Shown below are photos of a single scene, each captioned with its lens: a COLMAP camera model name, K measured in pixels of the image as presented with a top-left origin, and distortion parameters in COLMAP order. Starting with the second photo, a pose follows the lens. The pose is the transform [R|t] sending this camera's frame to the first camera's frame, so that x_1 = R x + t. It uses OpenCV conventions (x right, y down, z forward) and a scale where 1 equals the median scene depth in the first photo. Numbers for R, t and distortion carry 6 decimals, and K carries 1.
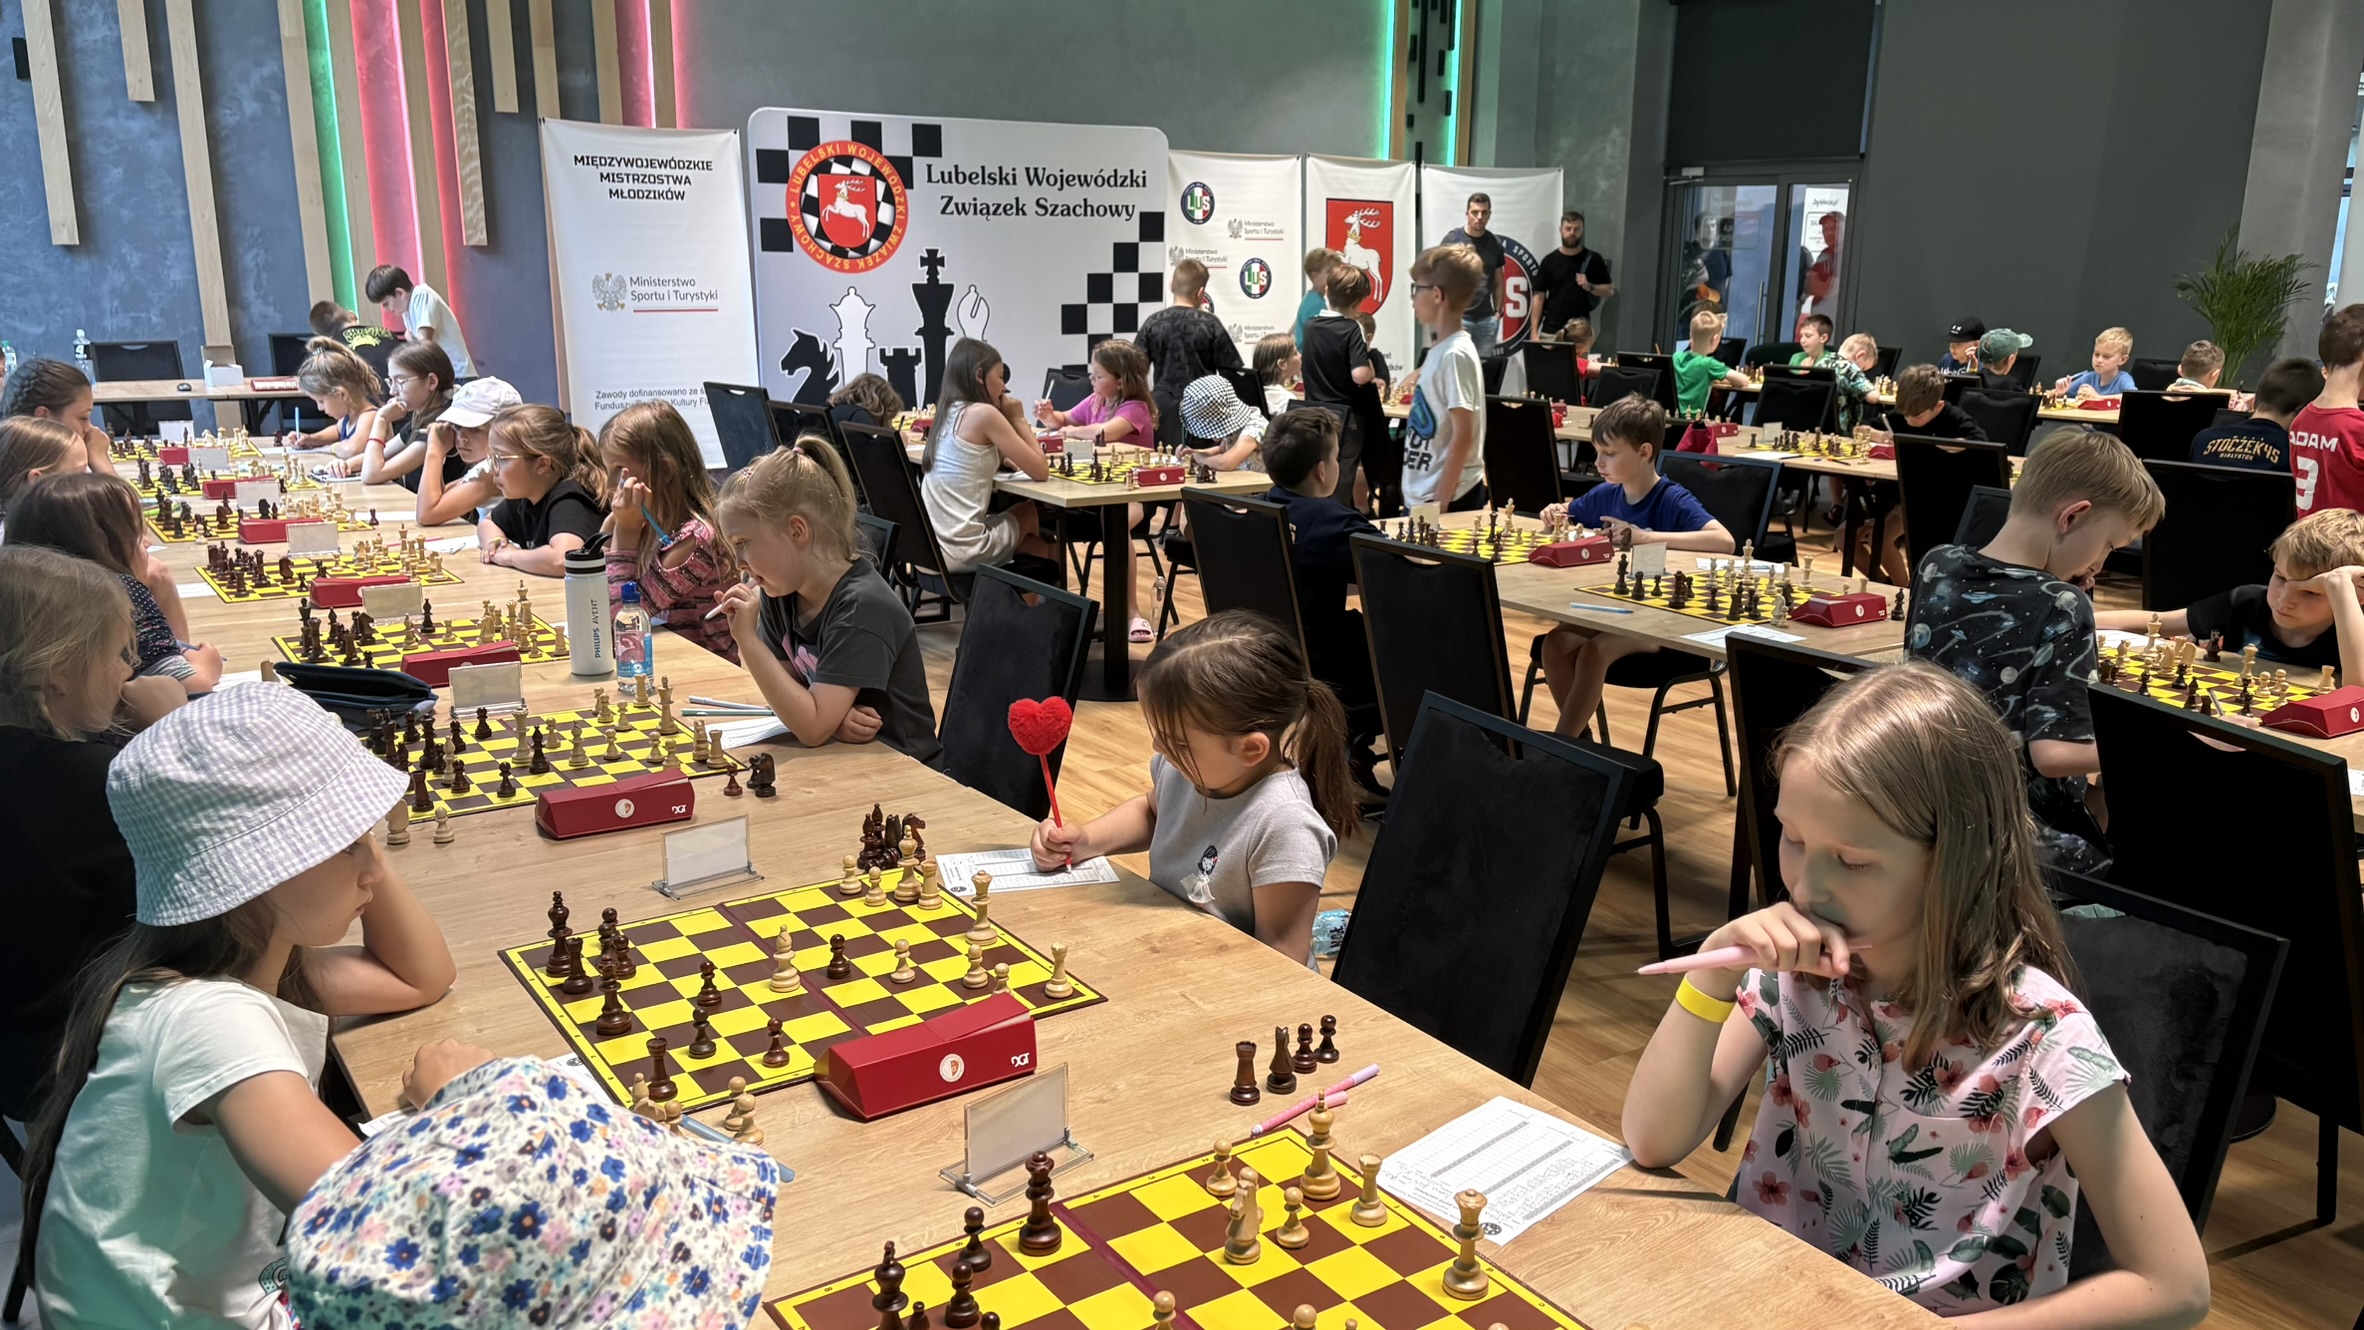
lens RADIAL K [[1759.2, 0, 1208.2], [0, 1759.2, 671.8], [0, 0, 1]] dist [0.071414, -0.072276]
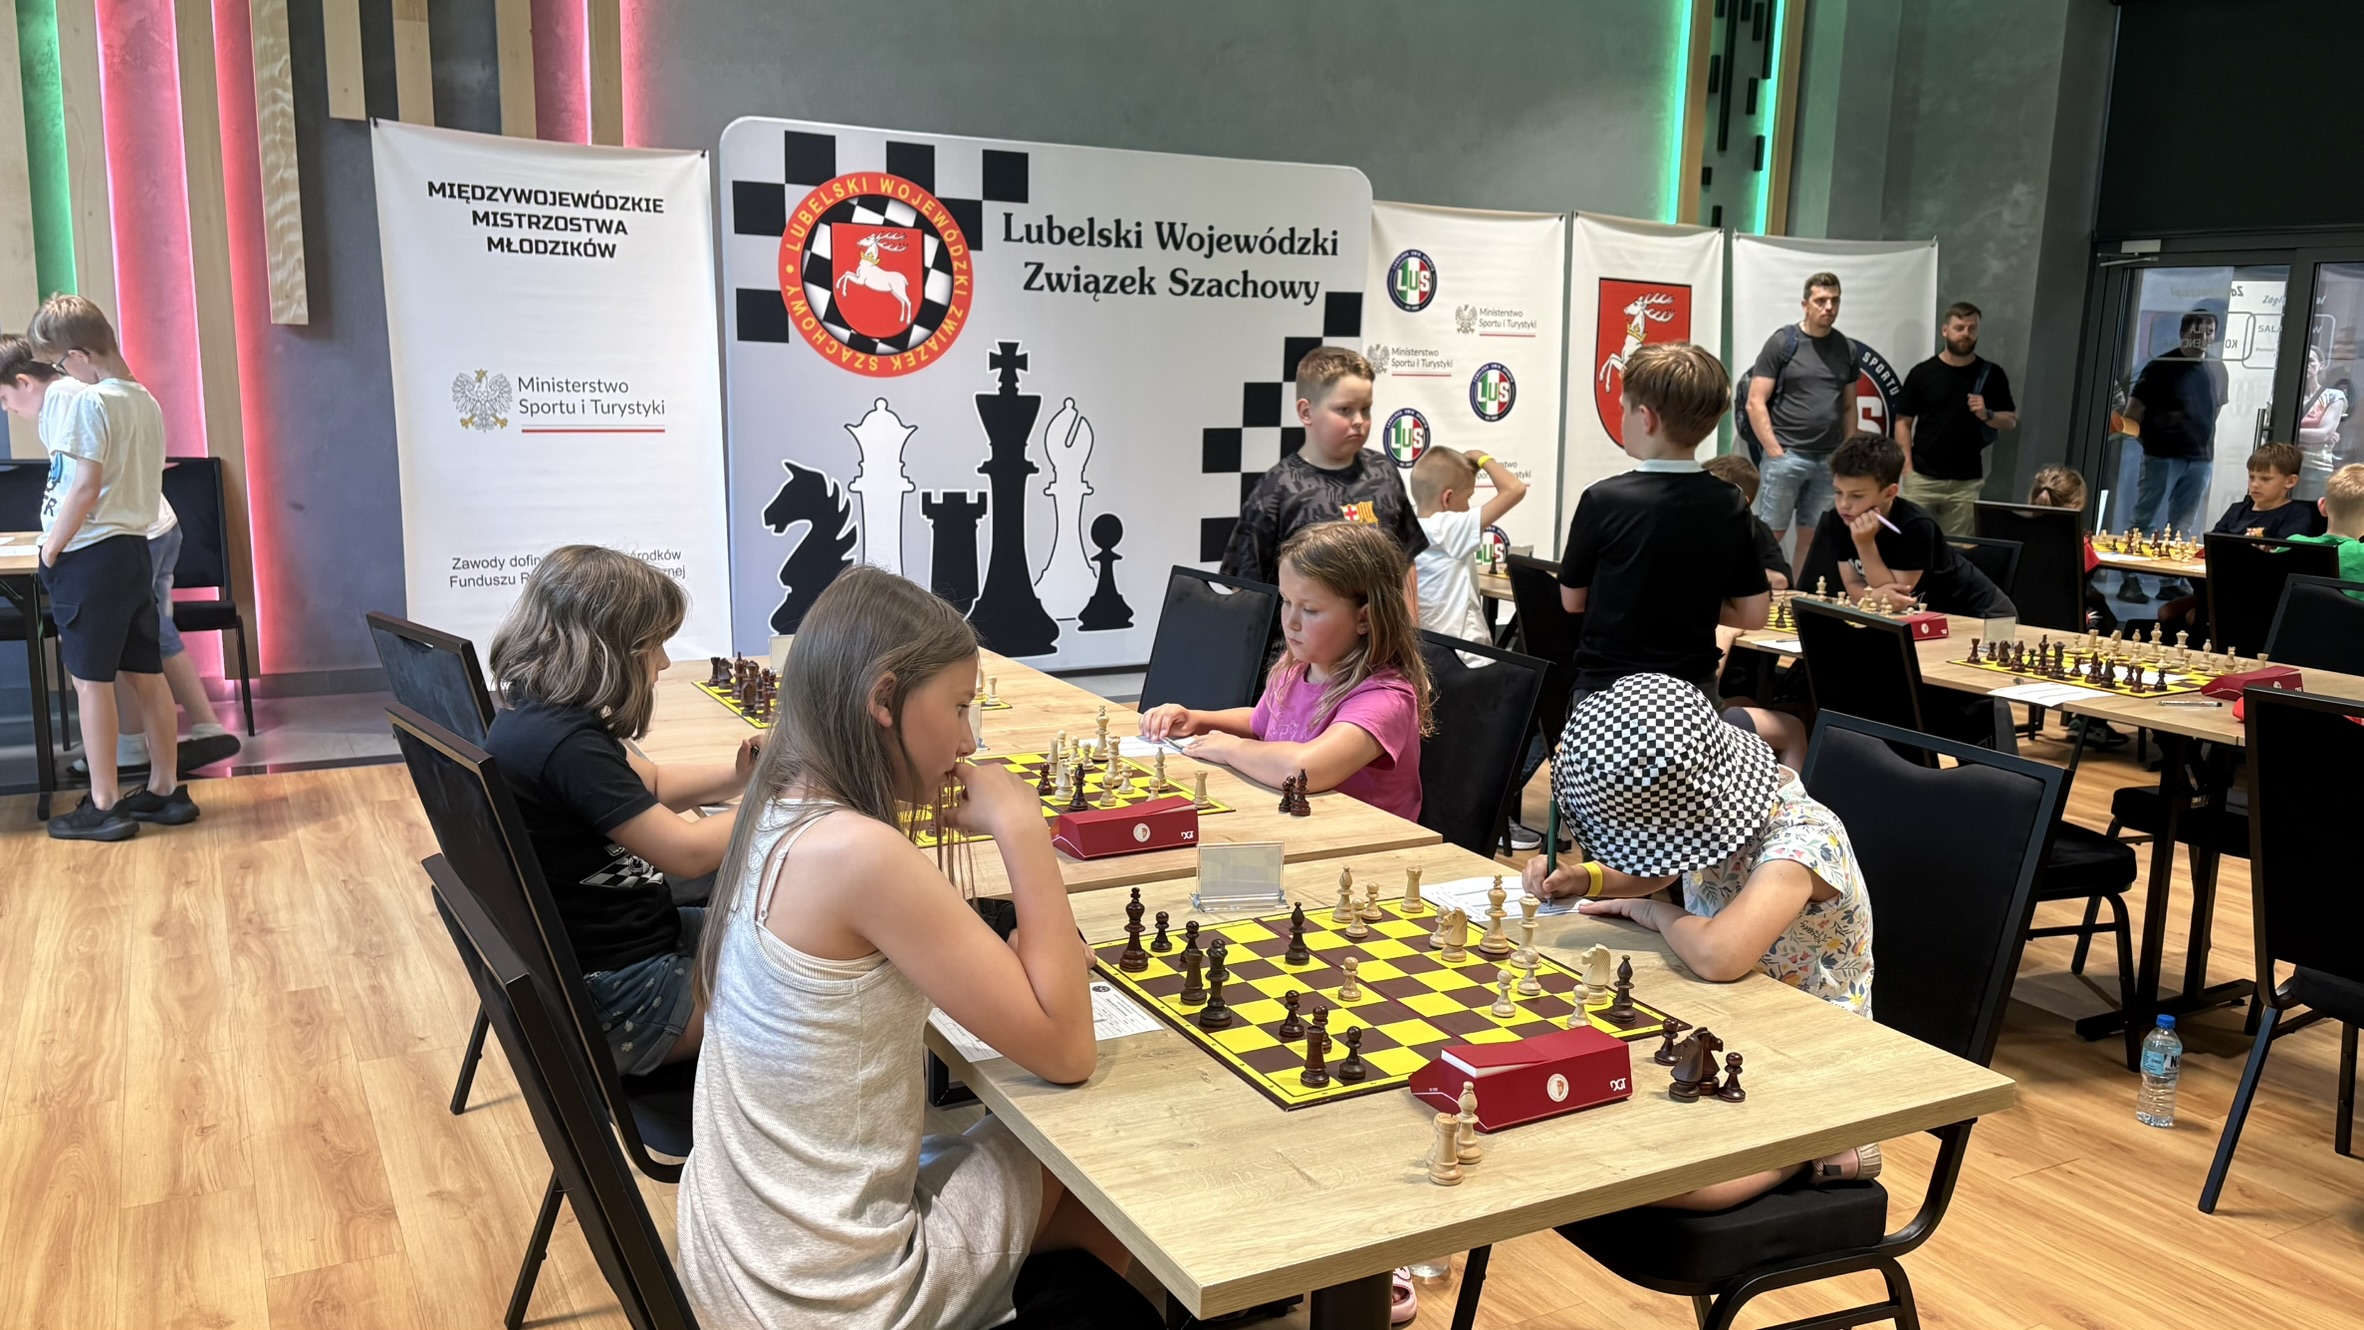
lens RADIAL K [[1738.2, 0, 1184.0], [0, 1738.2, 682.1], [0, 0, 1]] dist [0.111142, -0.182703]
pose [[0.995622, 0.026452, -0.089649, -0.031383], [-0.031848, 0.997732, -0.059304, -0.079386], [0.087877, 0.061899, 0.994206, 0.379476]]
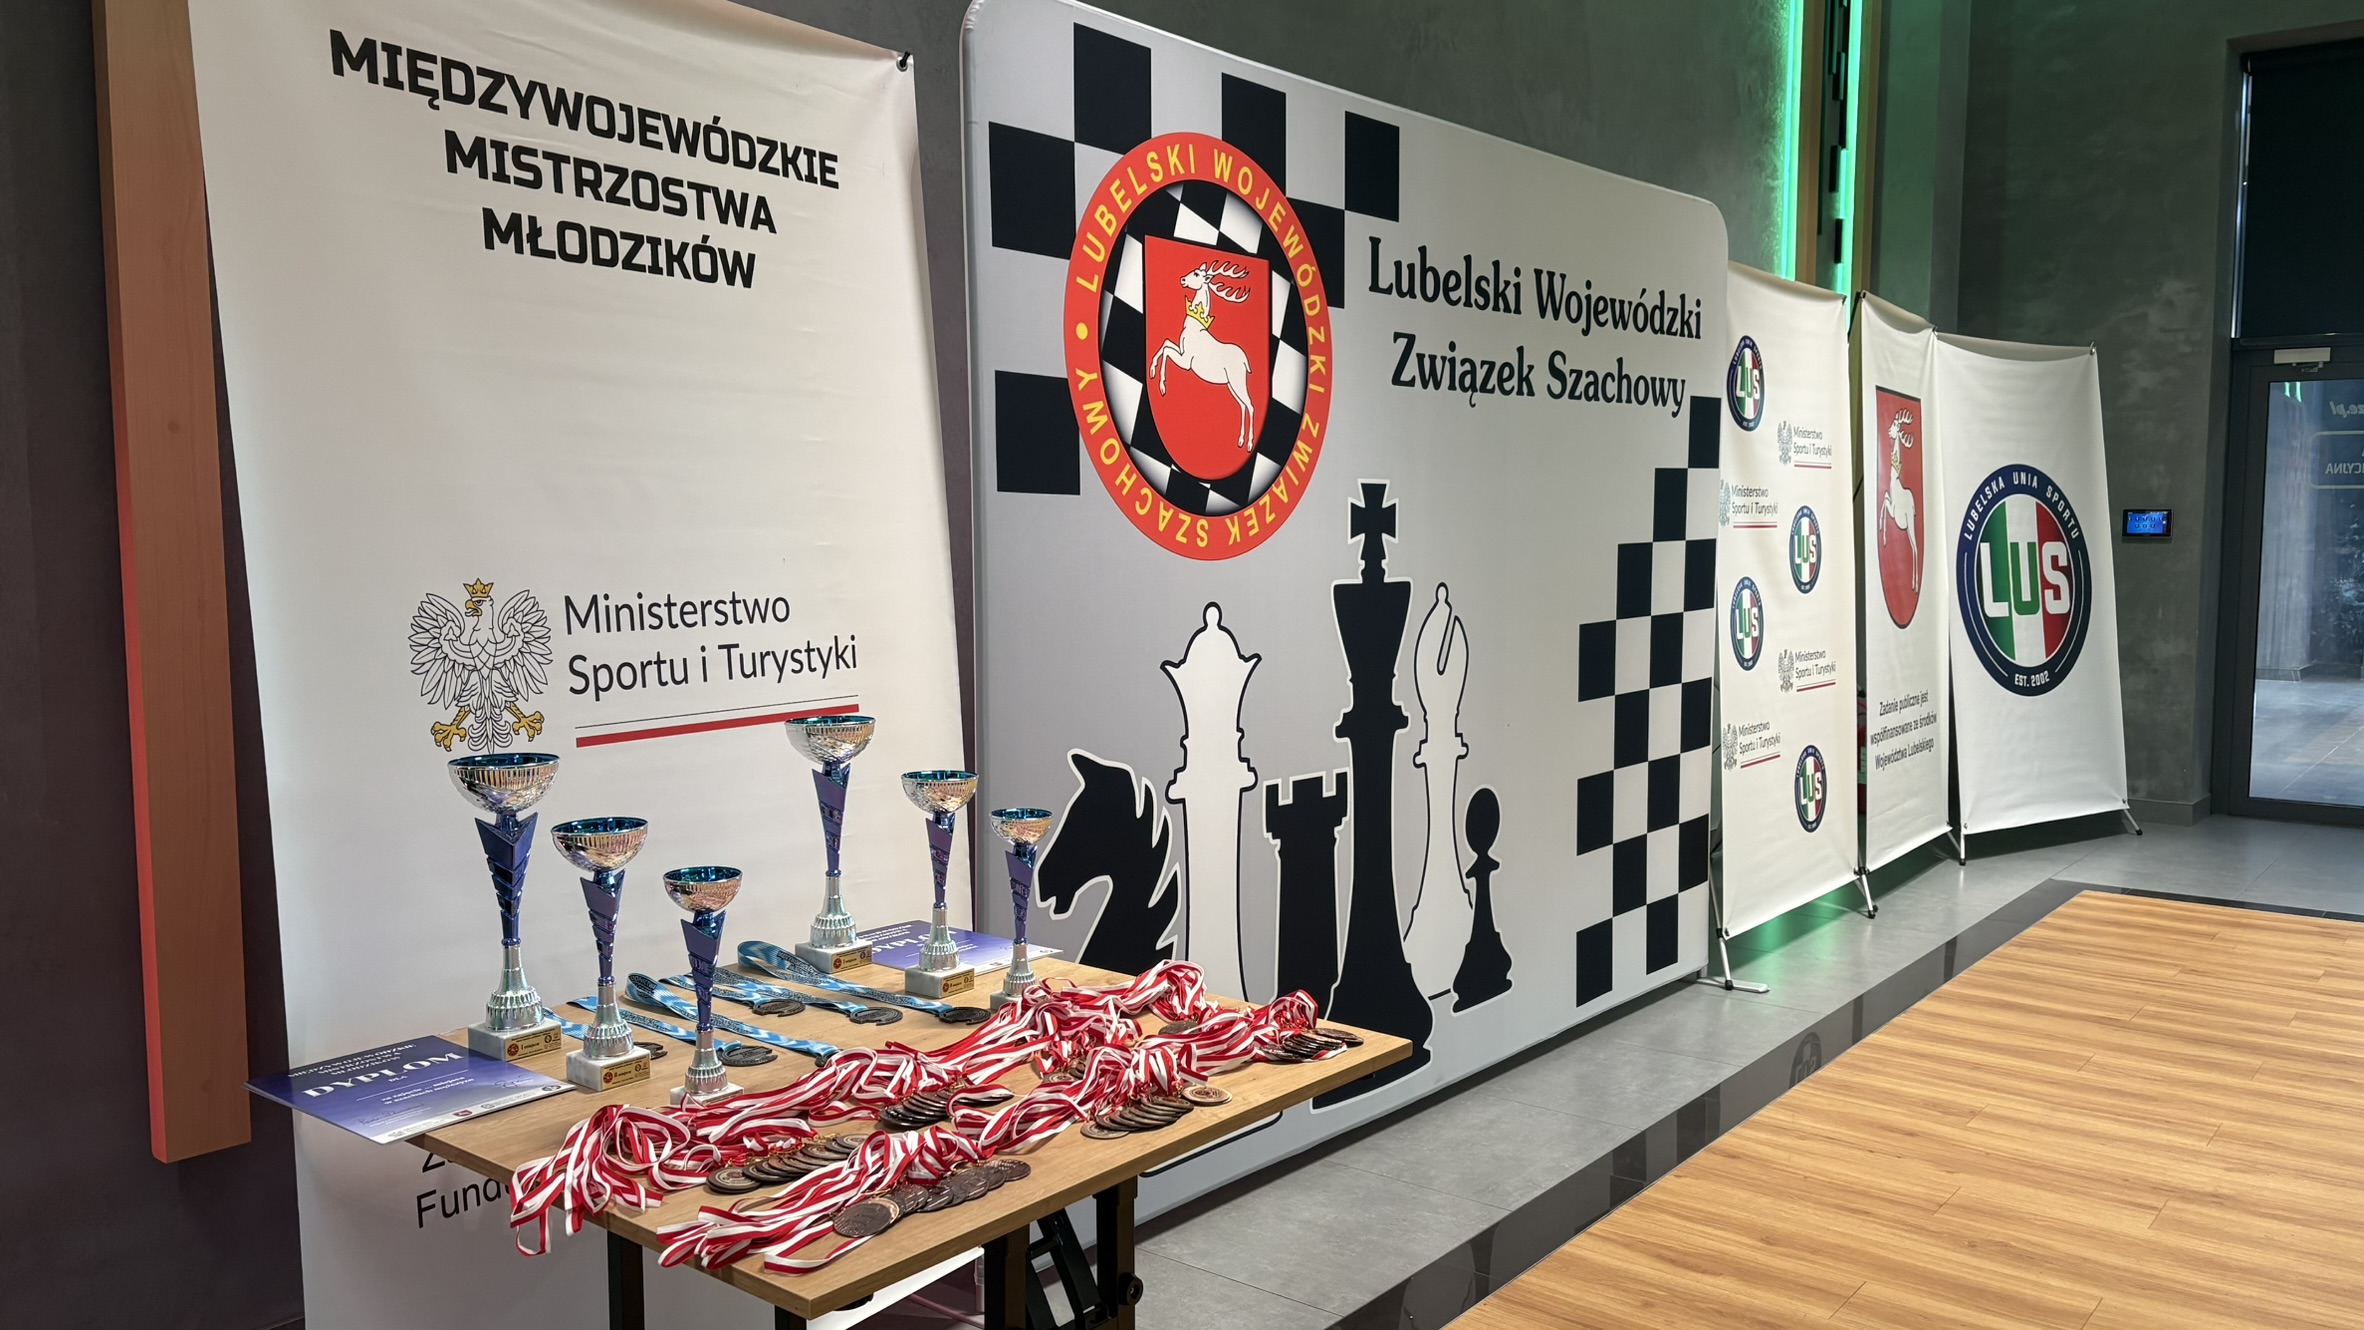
lens RADIAL K [[1740.1, 0, 1188.1], [0, 1740.1, 695.8], [0, 0, 1]] dist [0.156663, -0.236532]
pose [[0.958323, -0.043673, 0.282328, -0.289725], [0.083412, 0.987959, -0.130302, -0.160464], [-0.273238, 0.148421, 0.950427, 0.706850]]
